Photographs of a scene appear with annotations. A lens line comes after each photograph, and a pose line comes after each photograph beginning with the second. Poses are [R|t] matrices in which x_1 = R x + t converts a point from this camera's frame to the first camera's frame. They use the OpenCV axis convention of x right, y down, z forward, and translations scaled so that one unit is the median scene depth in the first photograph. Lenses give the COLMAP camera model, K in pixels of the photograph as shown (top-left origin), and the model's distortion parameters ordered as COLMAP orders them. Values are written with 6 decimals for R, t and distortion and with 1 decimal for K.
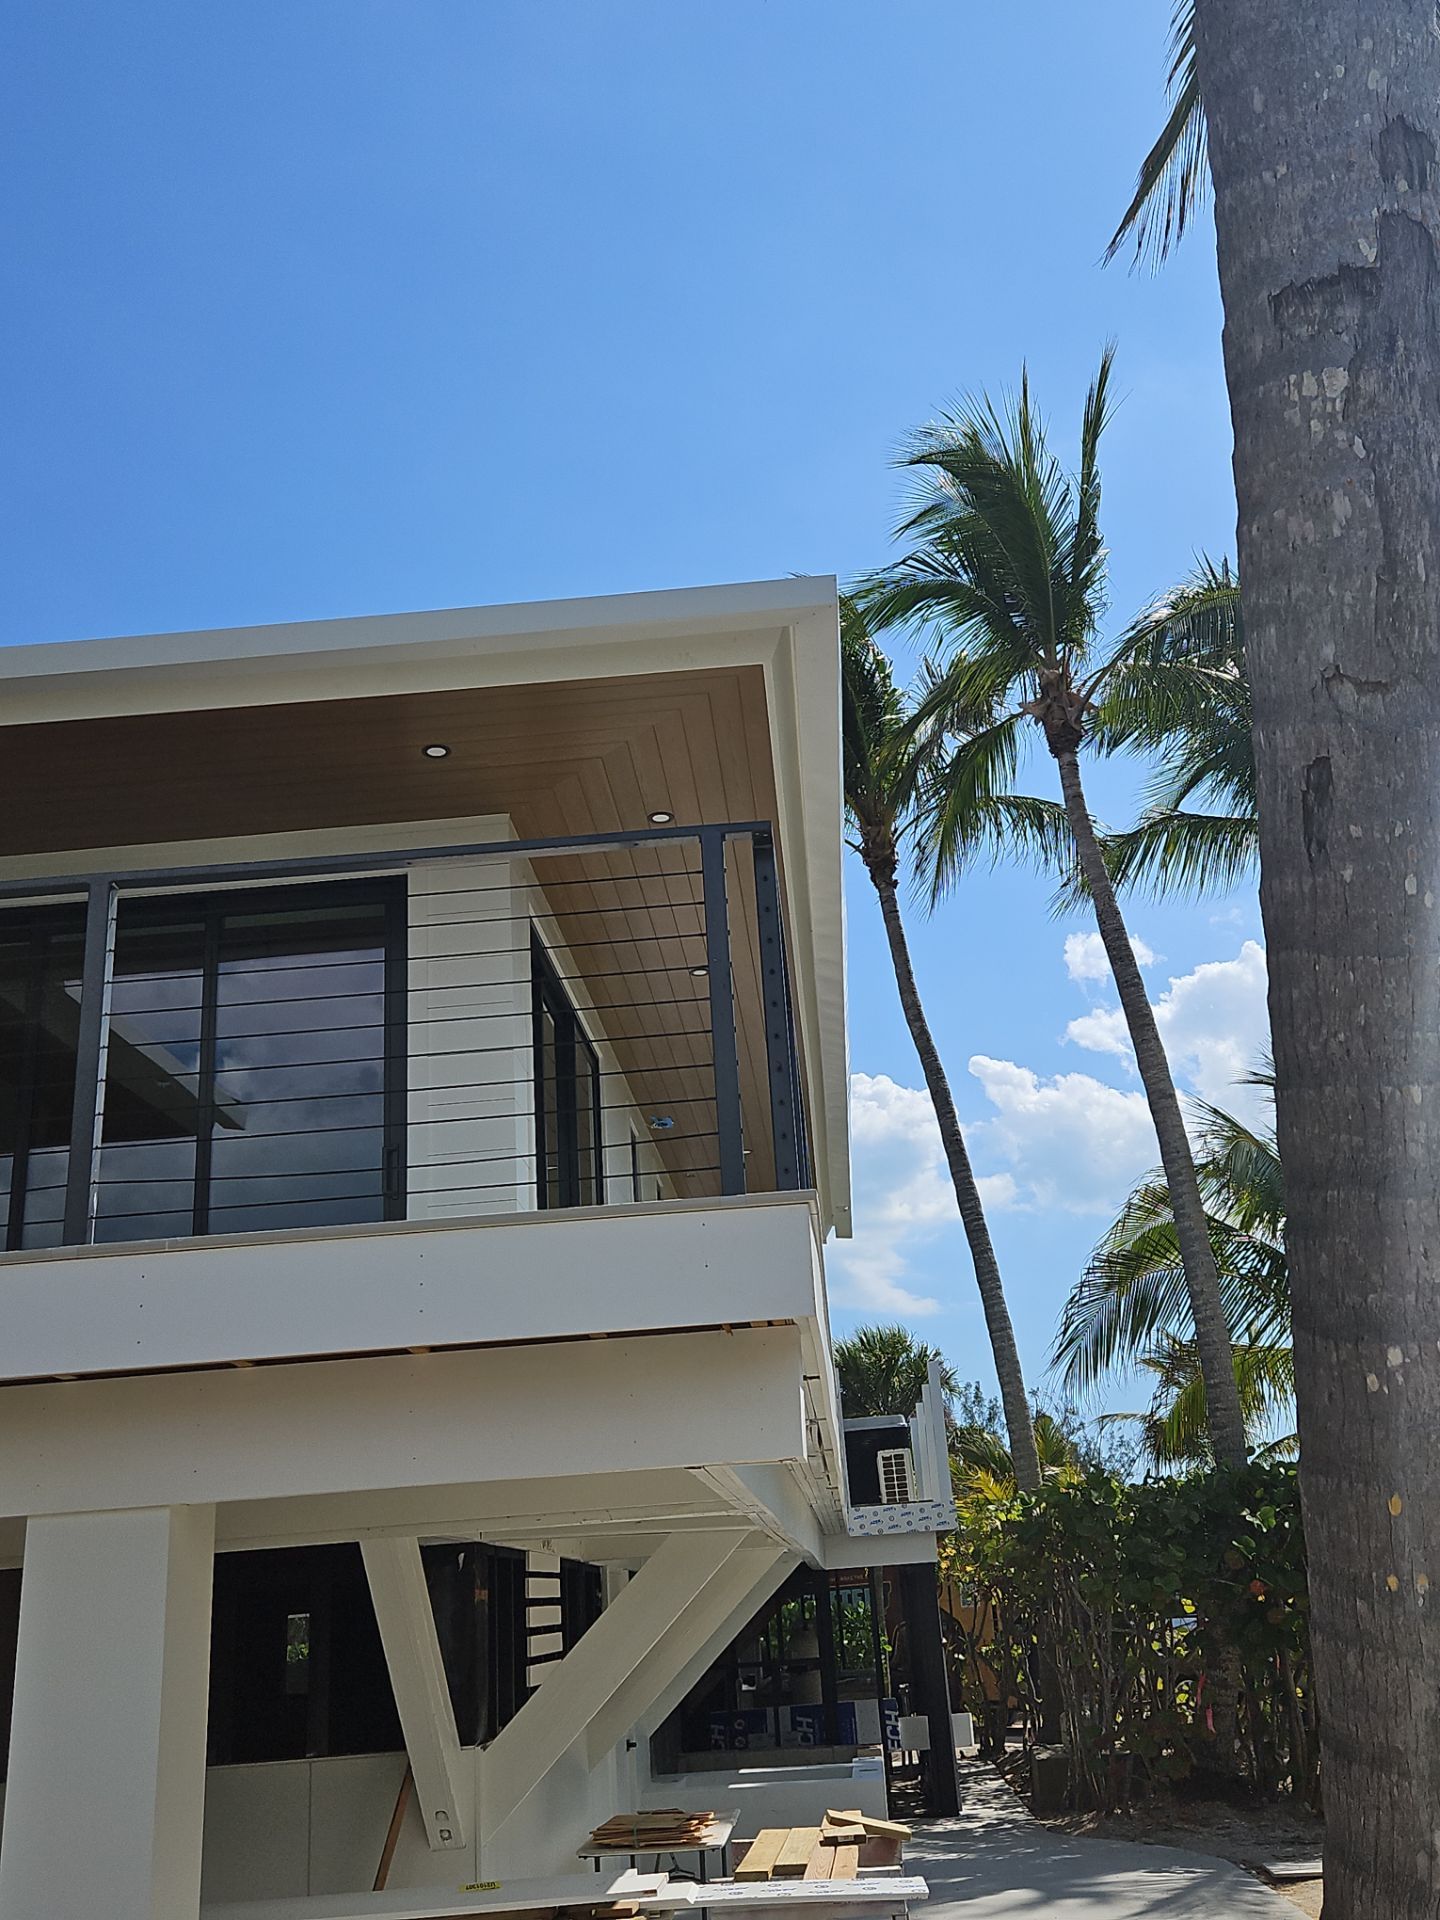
lens RADIAL K [[1835.8, 0, 720.0], [0, 1835.8, 960.0], [0, 0, 1]] dist [0.007447, 0.117872]
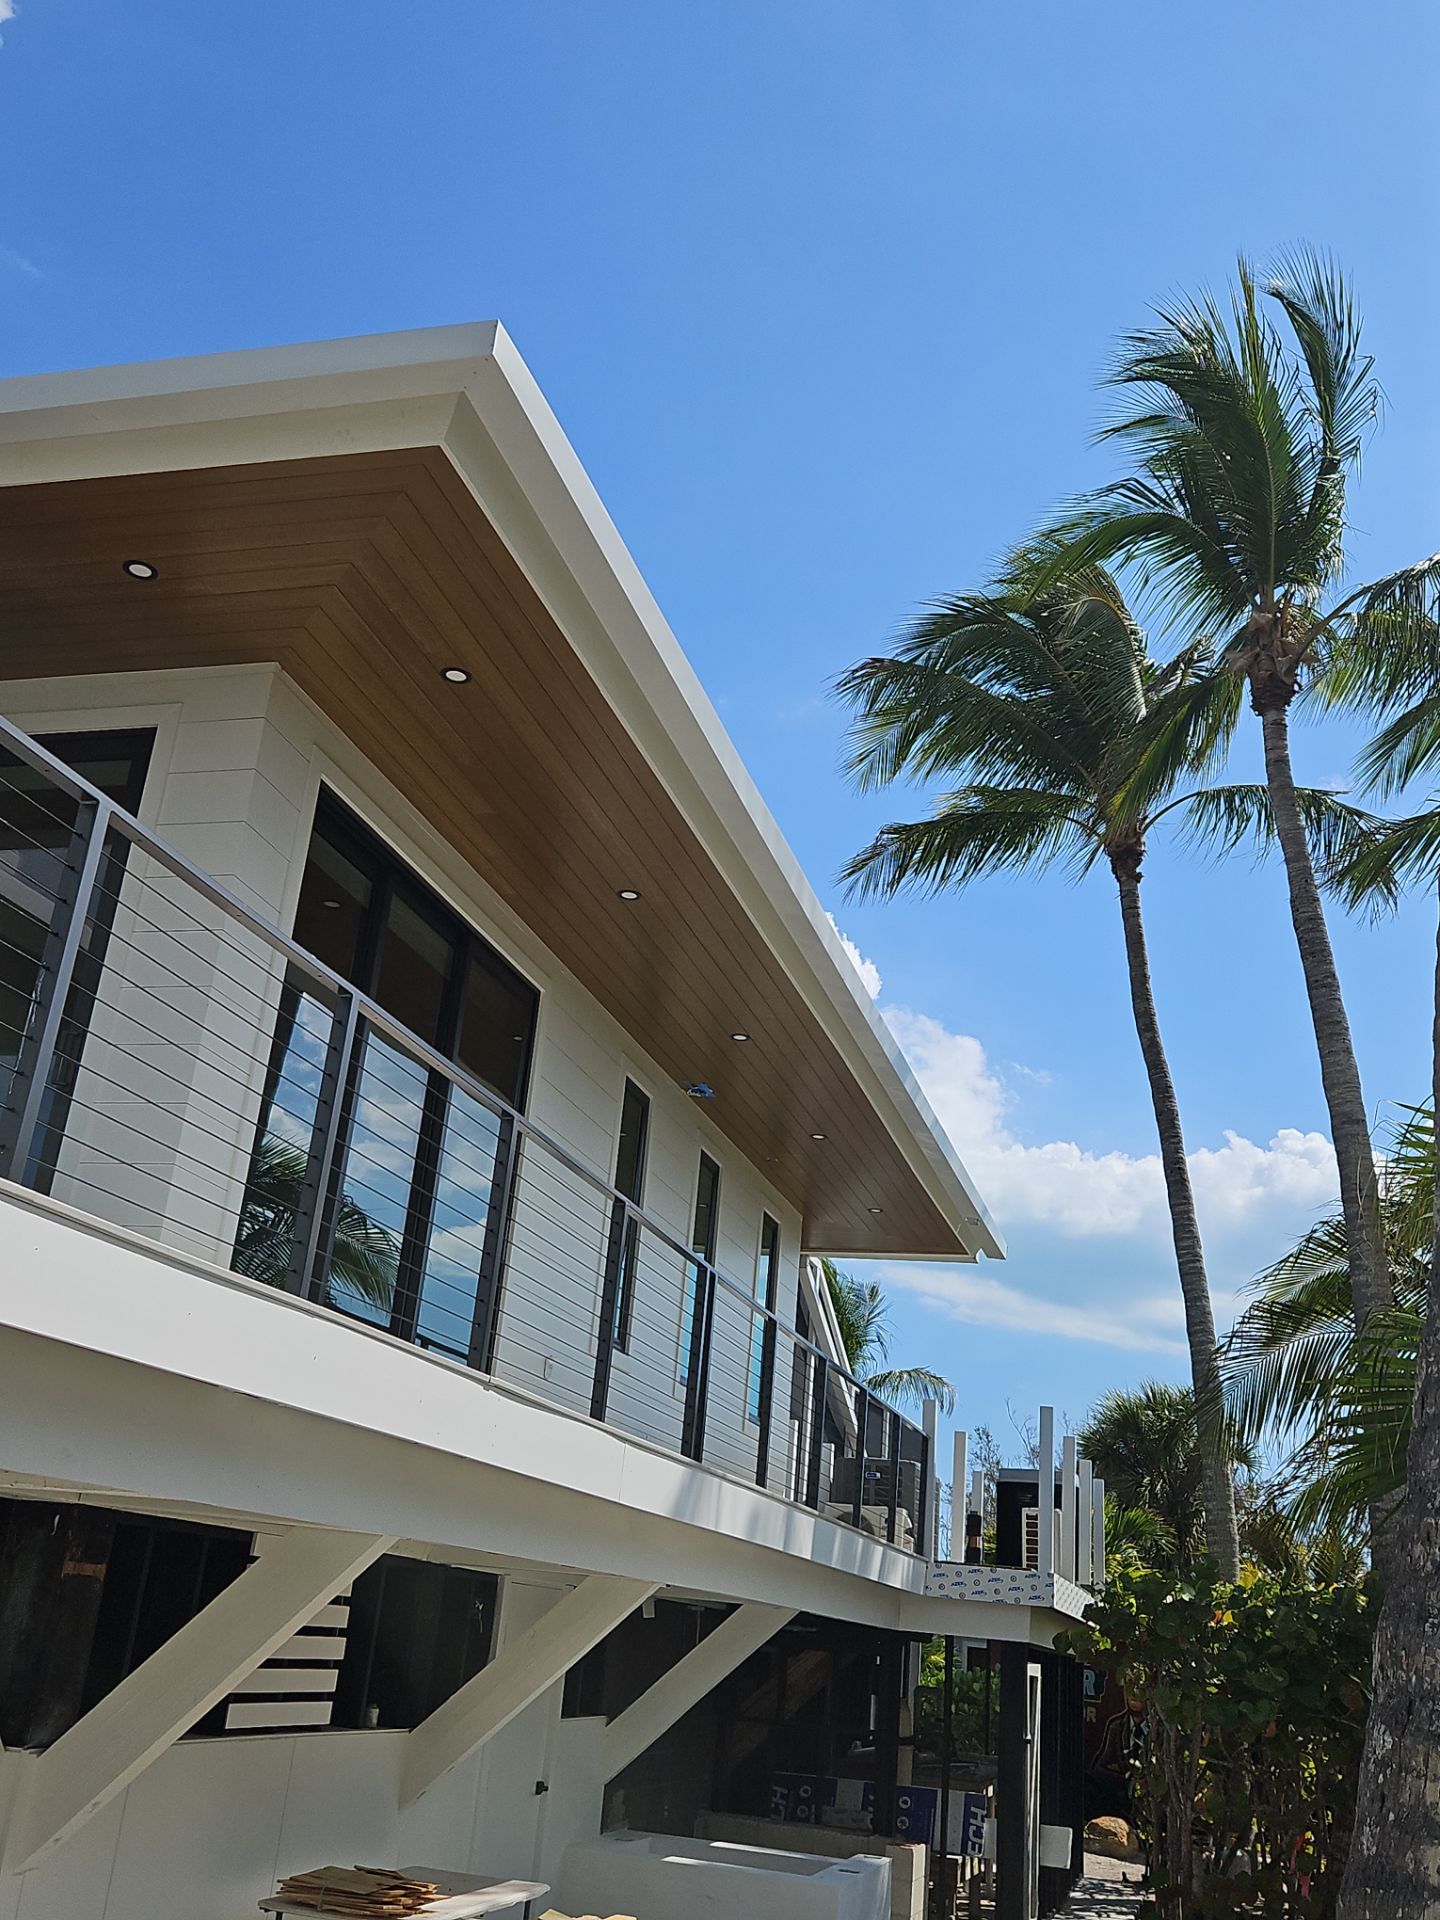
lens RADIAL K [[1822.9, 0, 720.0], [0, 1822.9, 960.0], [0, 0, 1]] dist [0.052466, 0.004086]
pose [[0.965970, 0.065692, -0.250172, 0.156456], [-0.070128, 0.997499, -0.008849, 0.026474], [0.248965, 0.026092, 0.968161, 0.118671]]
